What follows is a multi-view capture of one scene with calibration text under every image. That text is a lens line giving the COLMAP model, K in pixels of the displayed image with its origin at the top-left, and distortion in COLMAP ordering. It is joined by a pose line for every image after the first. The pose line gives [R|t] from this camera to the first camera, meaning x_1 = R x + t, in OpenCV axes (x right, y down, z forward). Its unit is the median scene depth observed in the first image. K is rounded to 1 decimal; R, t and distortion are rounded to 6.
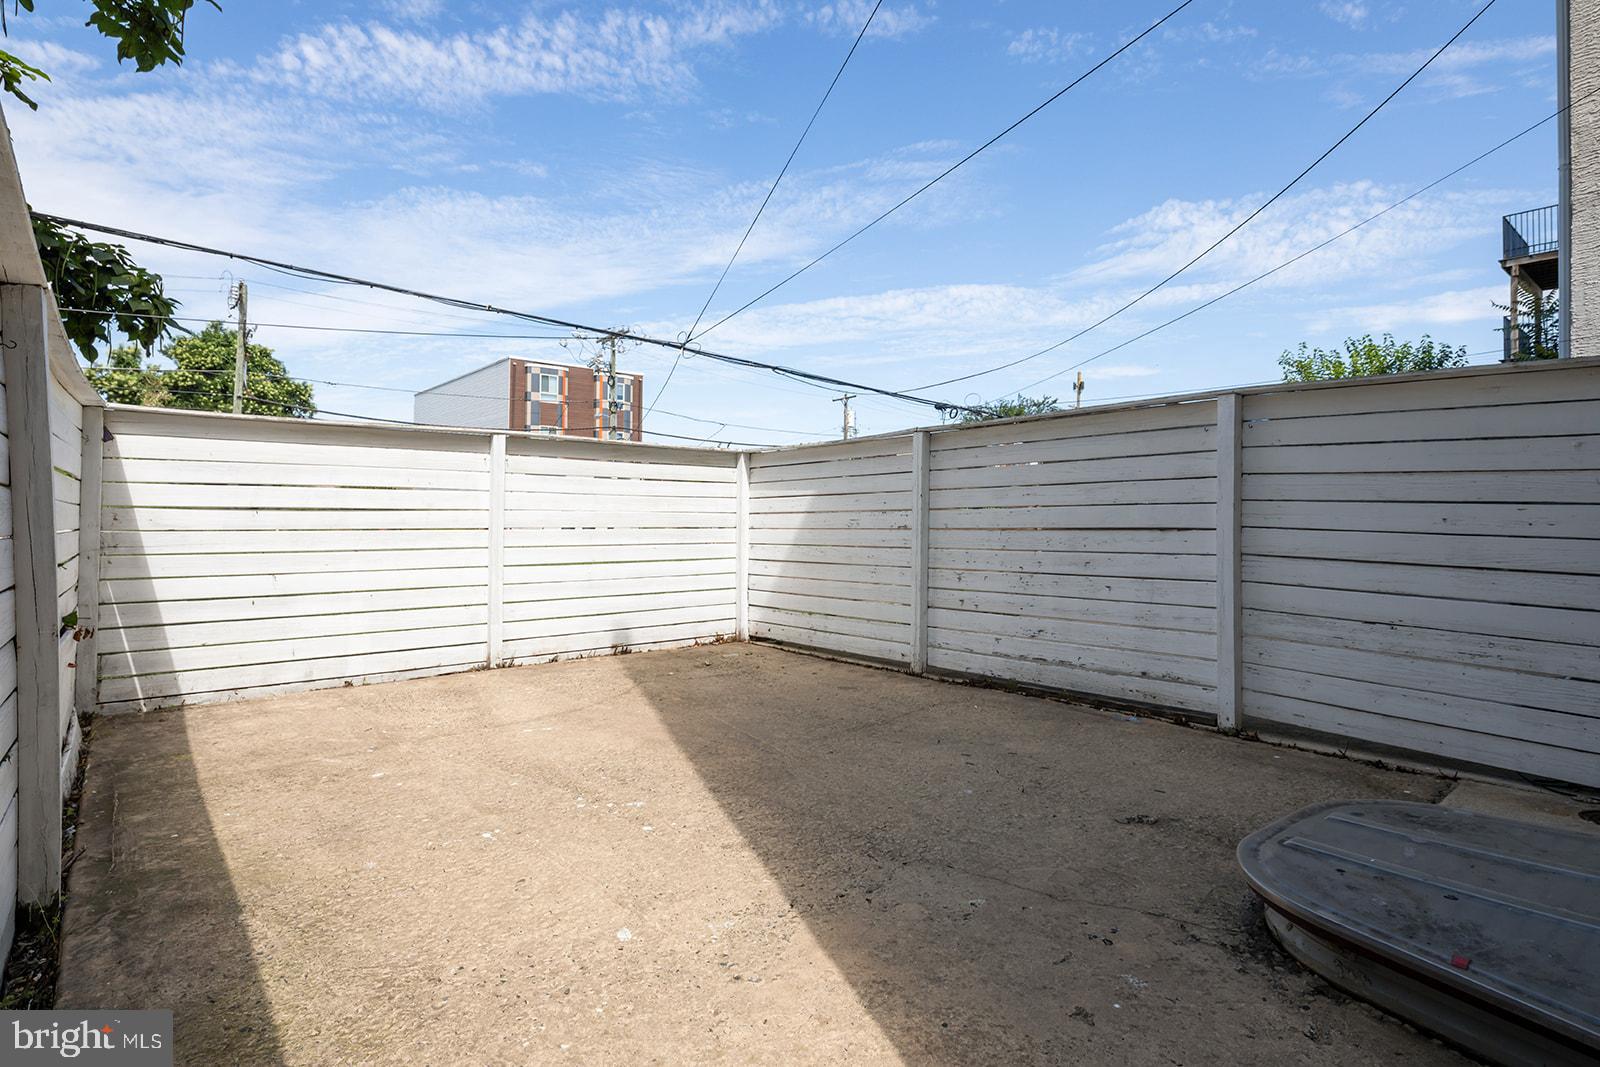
lens RADIAL K [[794.0, 0, 796.6], [0, 794.0, 528.7], [0, 0, 1]] dist [0.008124, -0.005493]
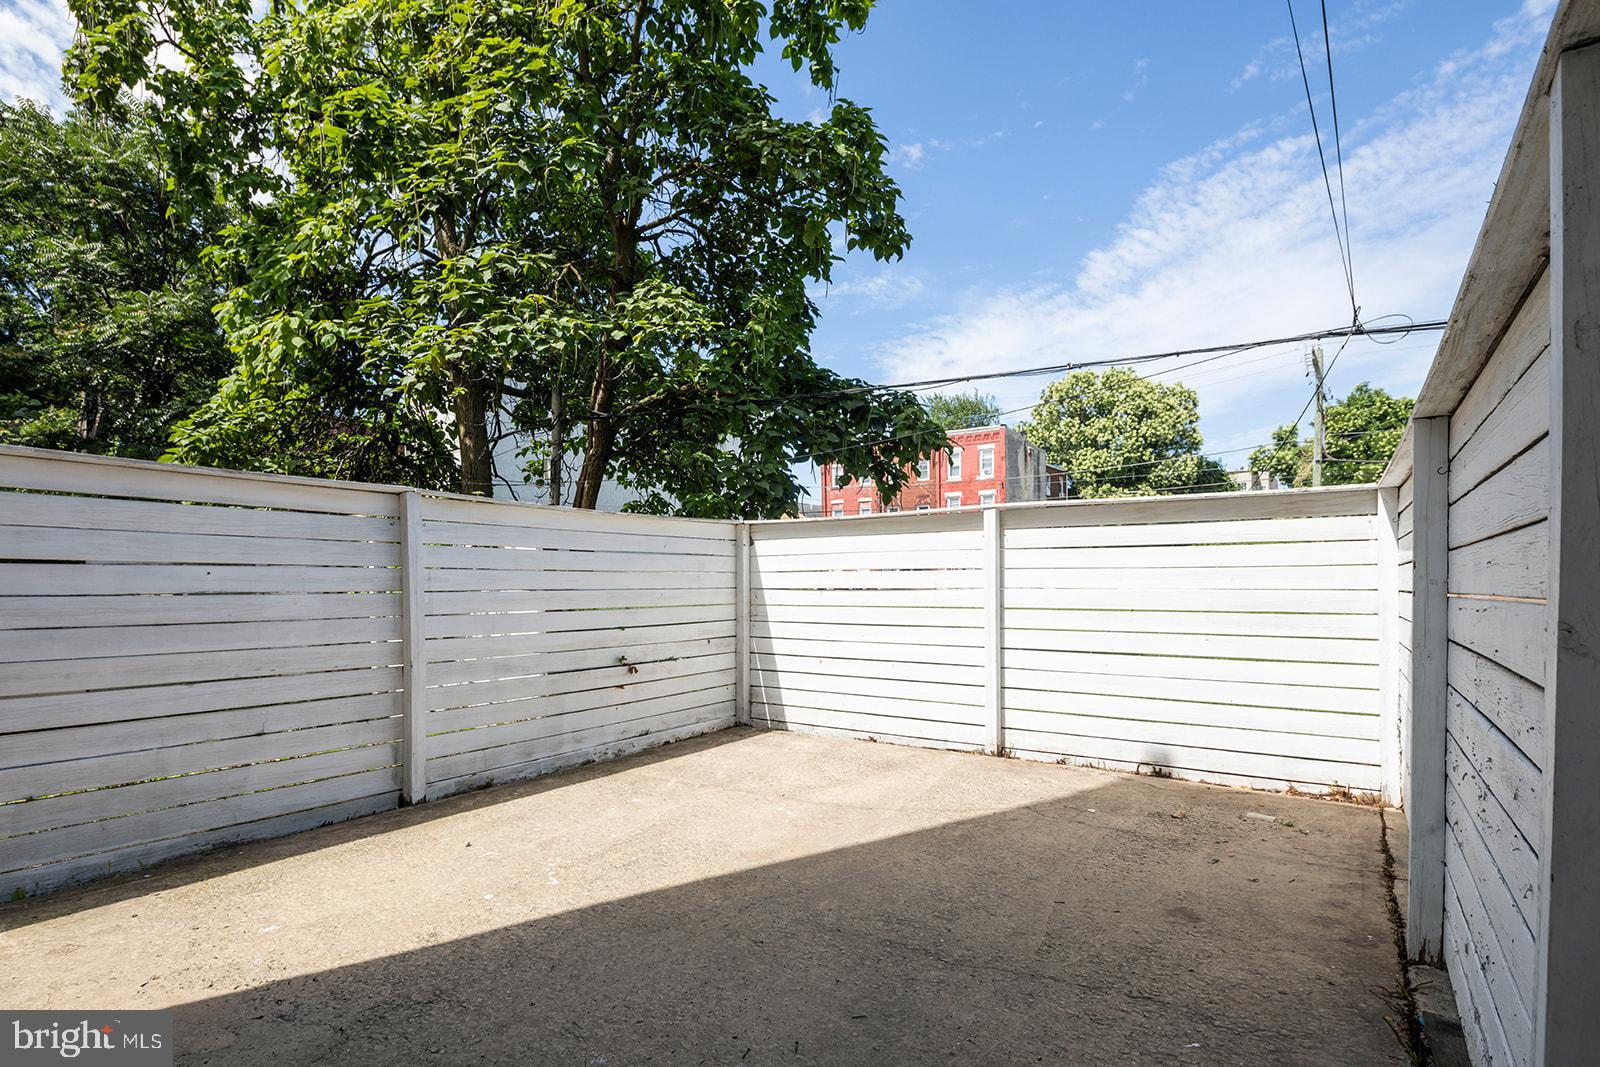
lens RADIAL K [[794.0, 0, 819.2], [0, 794.0, 589.9], [0, 0, 1]] dist [0.008124, -0.005493]
pose [[0.284225, 0.007663, -0.958727, 0.817801], [-0.003871, 0.999969, 0.006845, -0.048457], [0.958750, 0.001766, 0.284246, 0.920405]]
